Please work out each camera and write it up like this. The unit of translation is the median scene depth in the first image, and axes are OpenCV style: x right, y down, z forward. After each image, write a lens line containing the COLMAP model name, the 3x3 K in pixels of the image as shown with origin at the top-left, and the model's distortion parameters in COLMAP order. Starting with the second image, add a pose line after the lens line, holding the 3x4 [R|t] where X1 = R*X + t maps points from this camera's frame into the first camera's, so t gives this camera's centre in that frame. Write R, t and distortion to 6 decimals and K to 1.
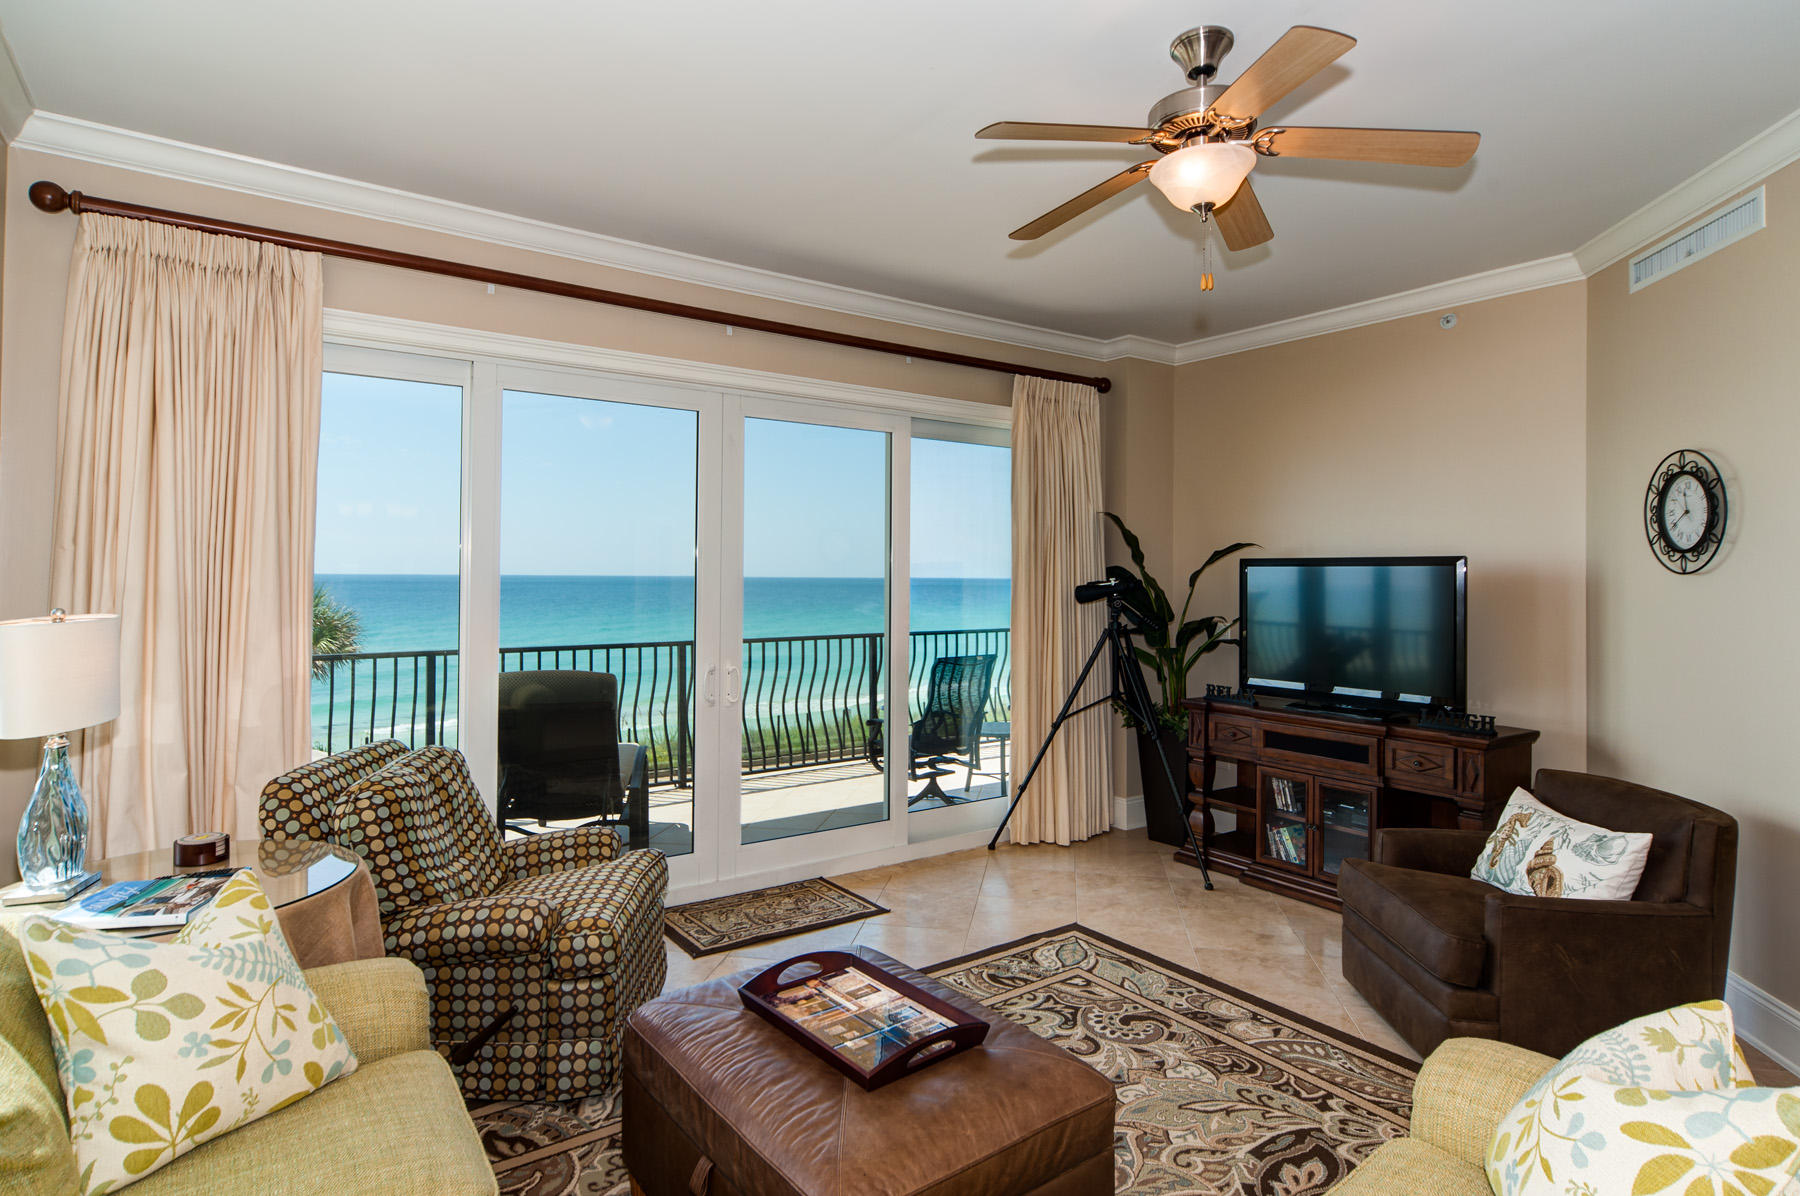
lens RADIAL K [[980.5, 0, 933.0], [0, 980.5, 563.6], [0, 0, 1]] dist [-0.002699, -0.001723]
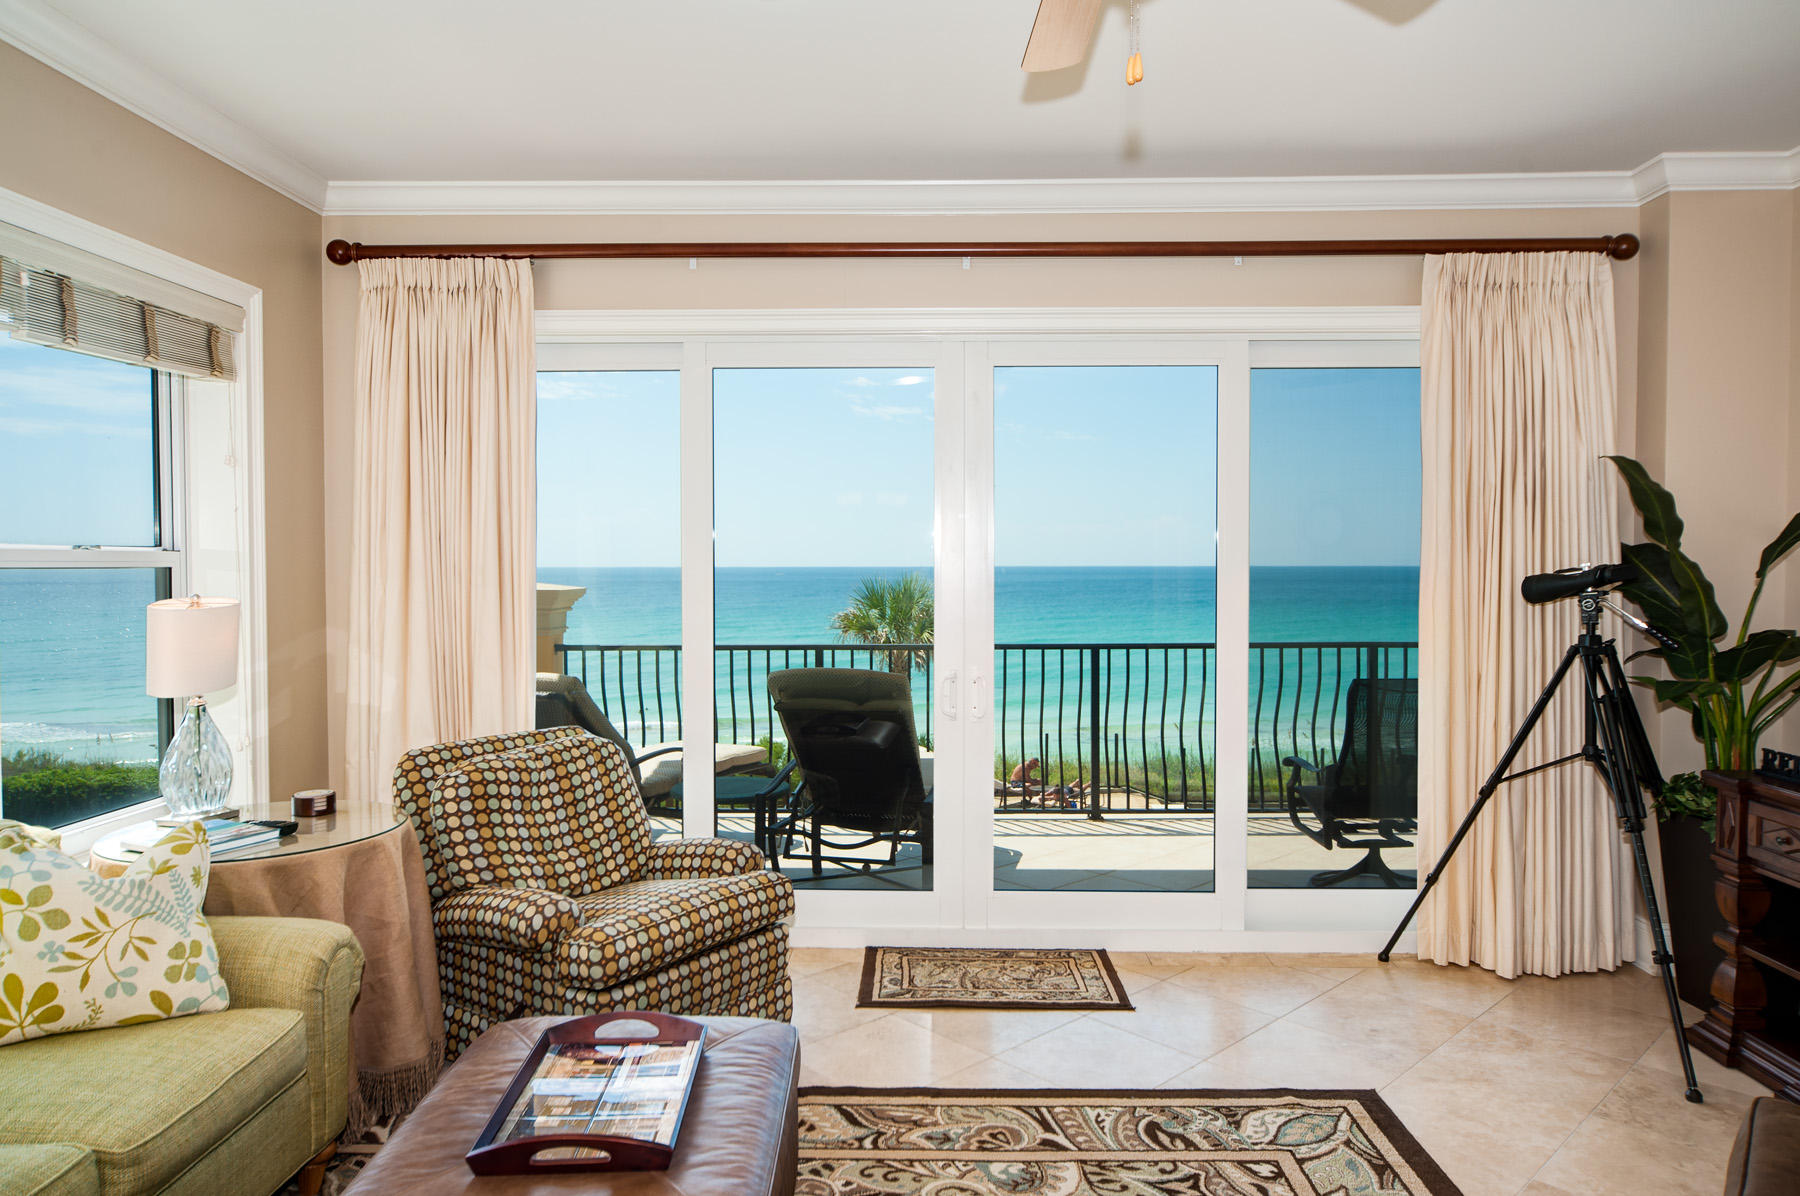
lens RADIAL K [[1167.3, 0, 900.0], [0, 1167.3, 598.0], [0, 0, 1]] dist [-0.010798, 0.005182]
pose [[0.786245, 0.010413, -0.617827, 0.442741], [0.014274, 0.999285, 0.035007, 0.007314], [0.617750, -0.036343, 0.785535, 0.242996]]
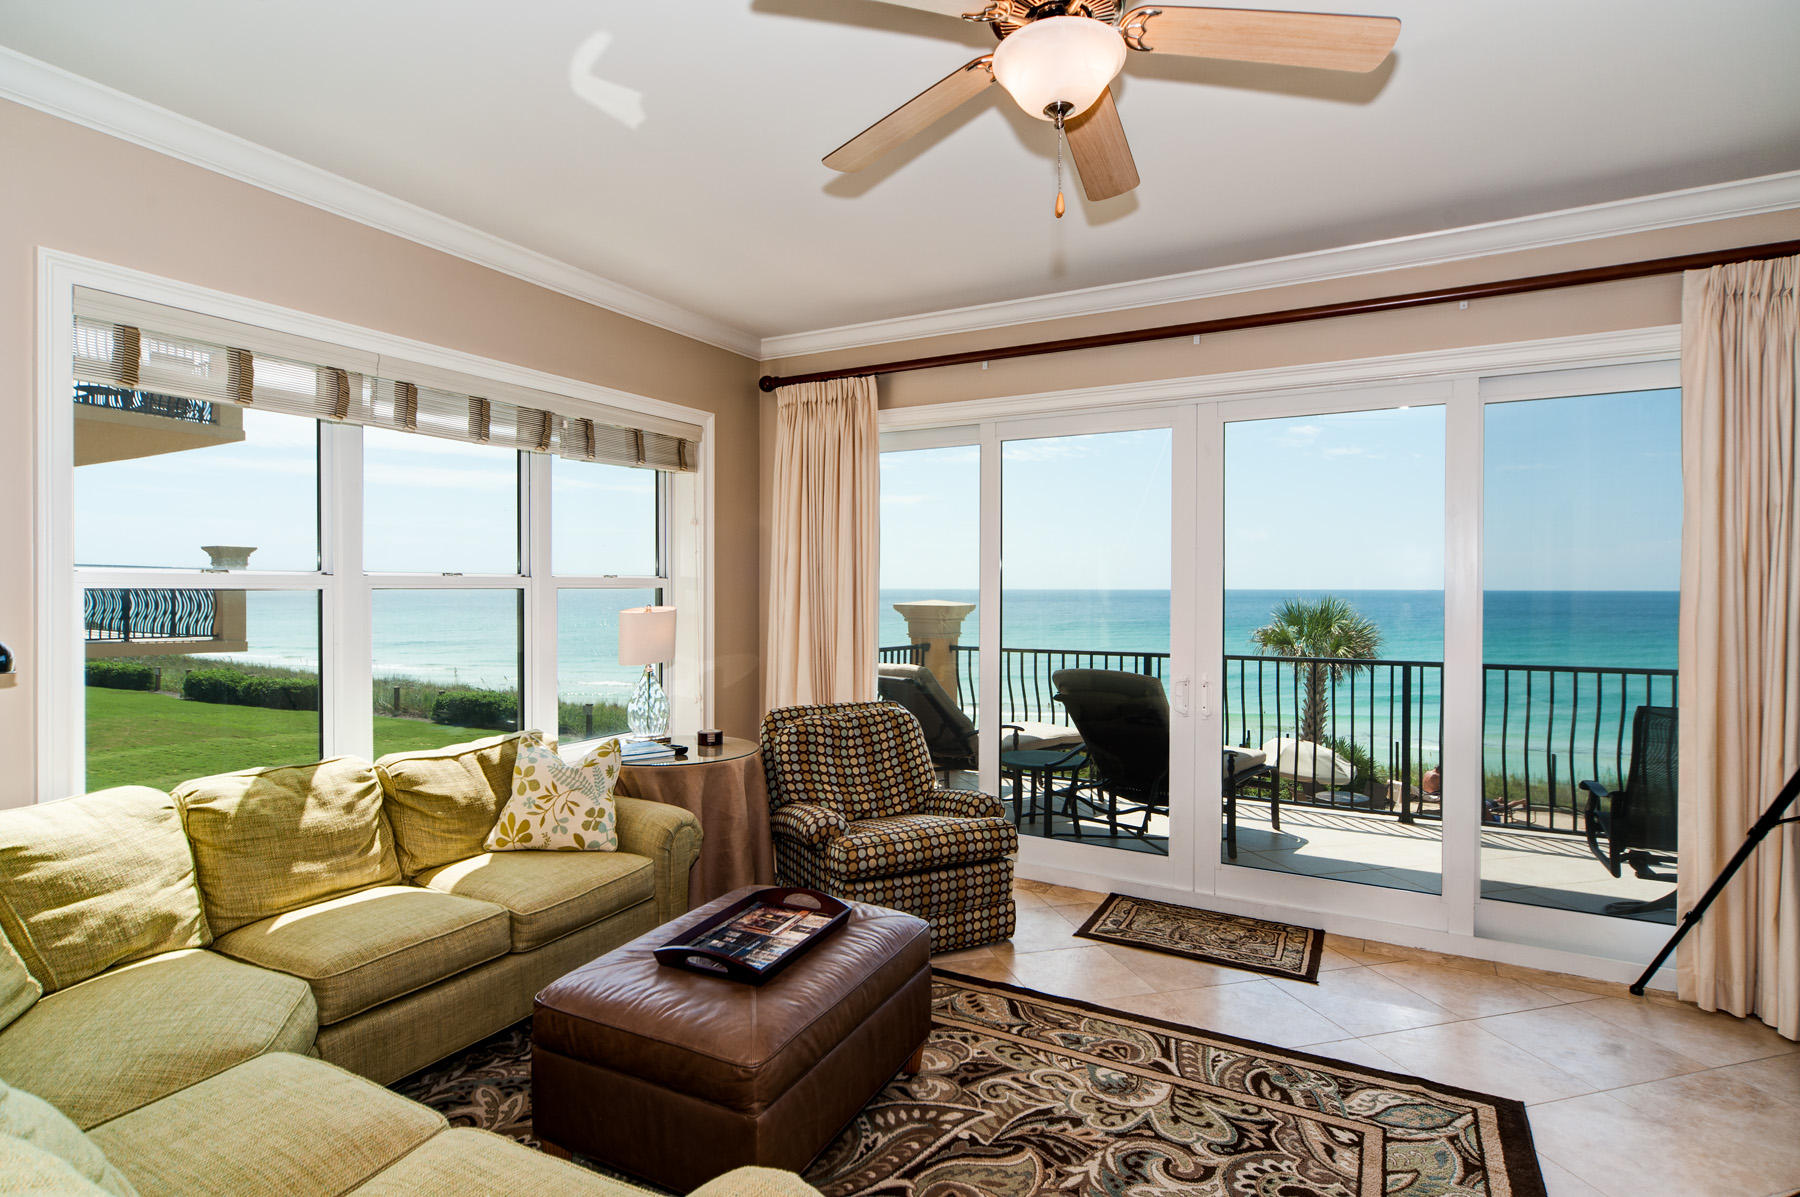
lens RADIAL K [[915.6, 0, 861.5], [0, 915.6, 596.5], [0, 0, 1]] dist [-0.001432, -0.000538]
pose [[0.389711, 0.004017, -0.920929, 0.644750], [0.012532, 0.999875, 0.009665, 0.010072], [0.920852, -0.015308, 0.389612, 0.408714]]
